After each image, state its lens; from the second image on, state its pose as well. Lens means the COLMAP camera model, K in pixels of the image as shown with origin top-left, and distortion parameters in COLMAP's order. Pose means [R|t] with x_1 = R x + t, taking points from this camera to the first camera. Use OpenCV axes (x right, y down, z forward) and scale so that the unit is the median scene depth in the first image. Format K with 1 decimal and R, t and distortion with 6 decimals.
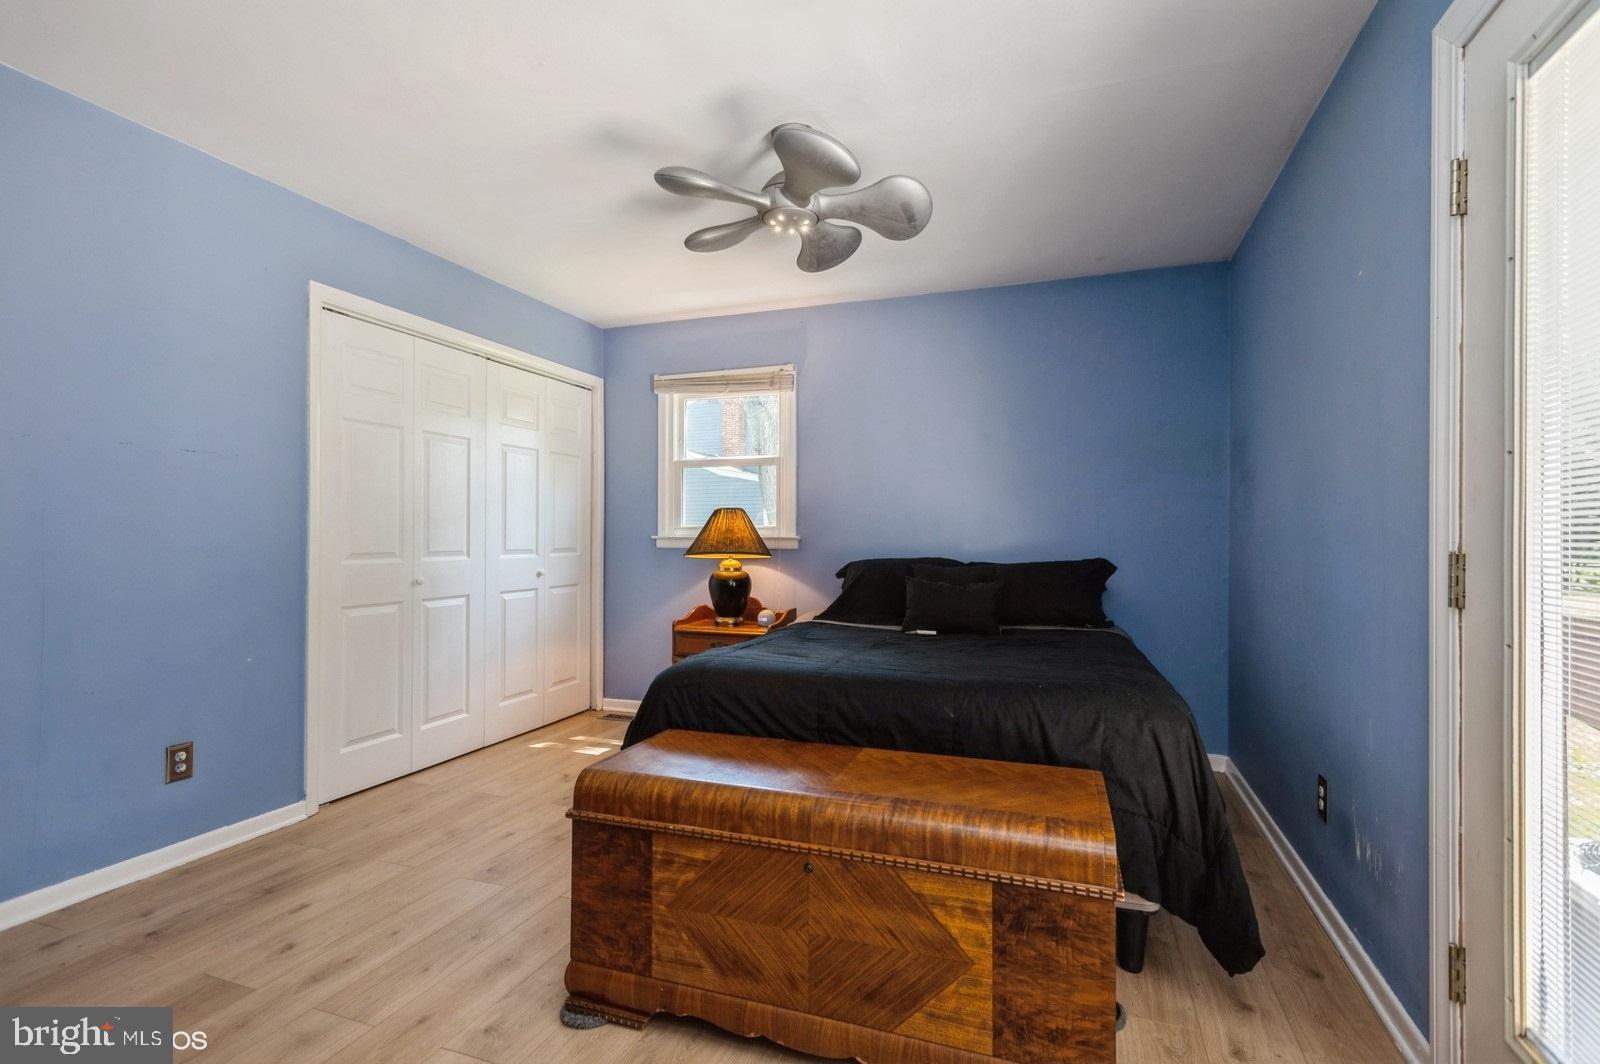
lens RADIAL K [[754.5, 0, 801.8], [0, 754.5, 533.8], [0, 0, 1]] dist [0.022440, -0.000853]
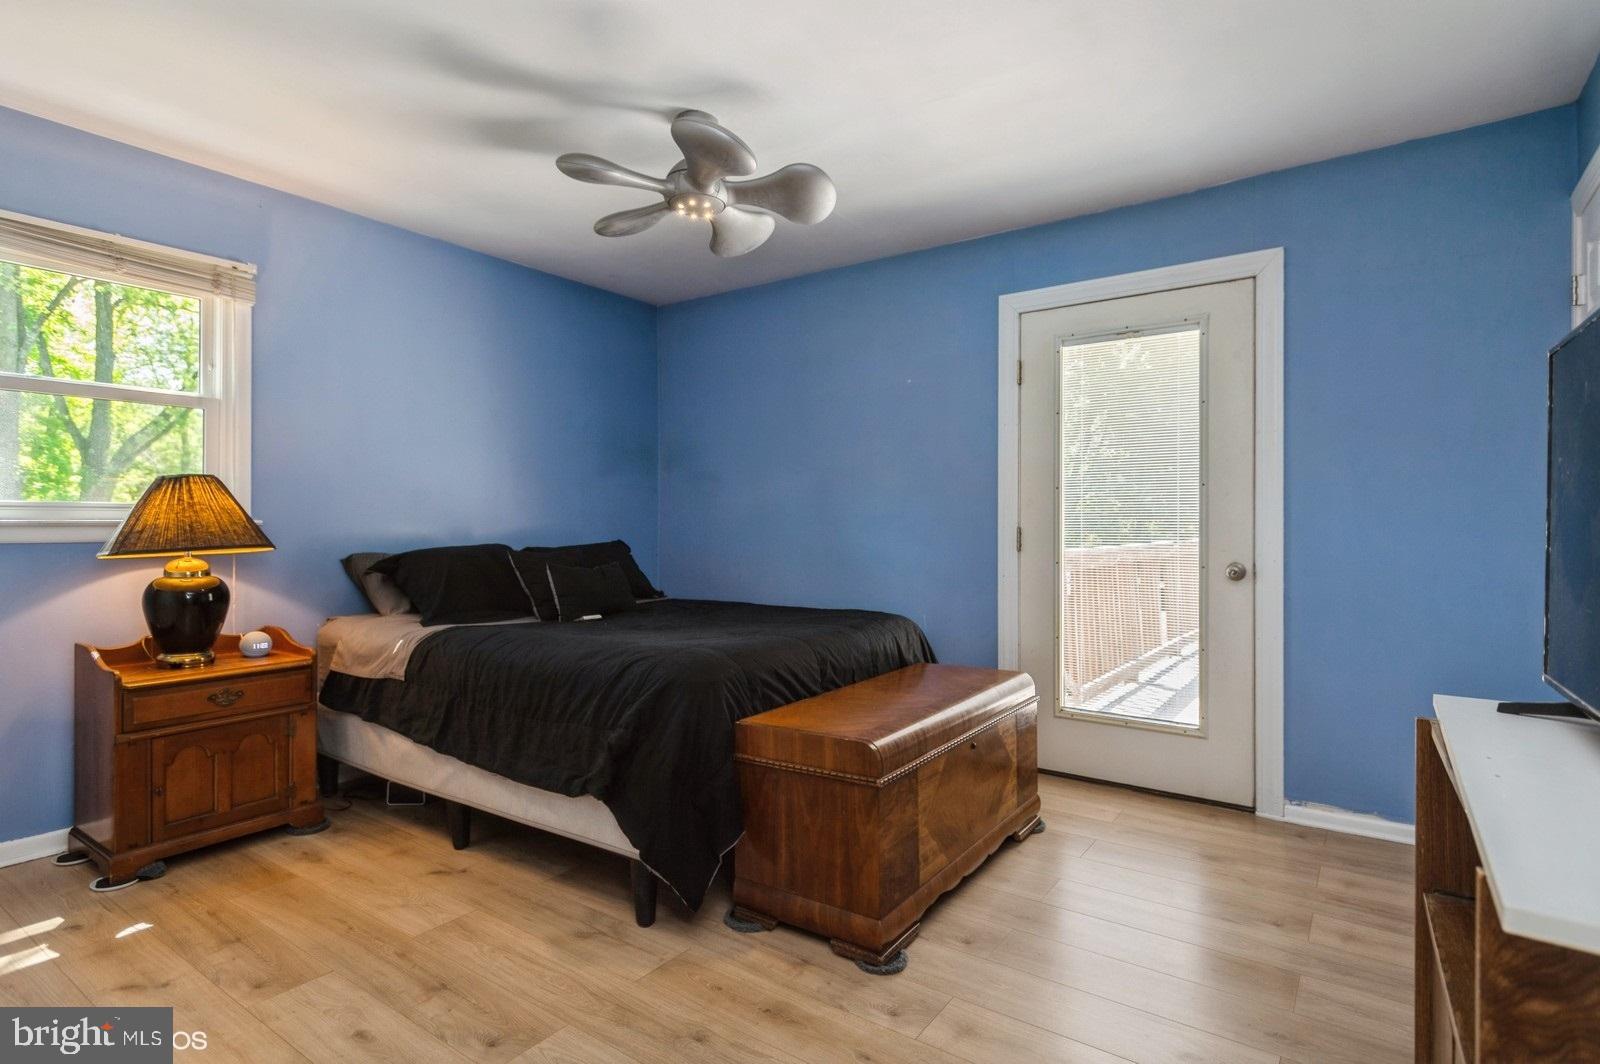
lens RADIAL K [[817.5, 0, 801.3], [0, 817.5, 527.1], [0, 0, 1]] dist [0.008647, -0.000687]
pose [[0.256223, -0.008388, 0.966581, -0.612963], [-0.002113, 0.999955, 0.009237, 0.001230], [-0.966615, -0.004409, 0.256194, 0.351259]]
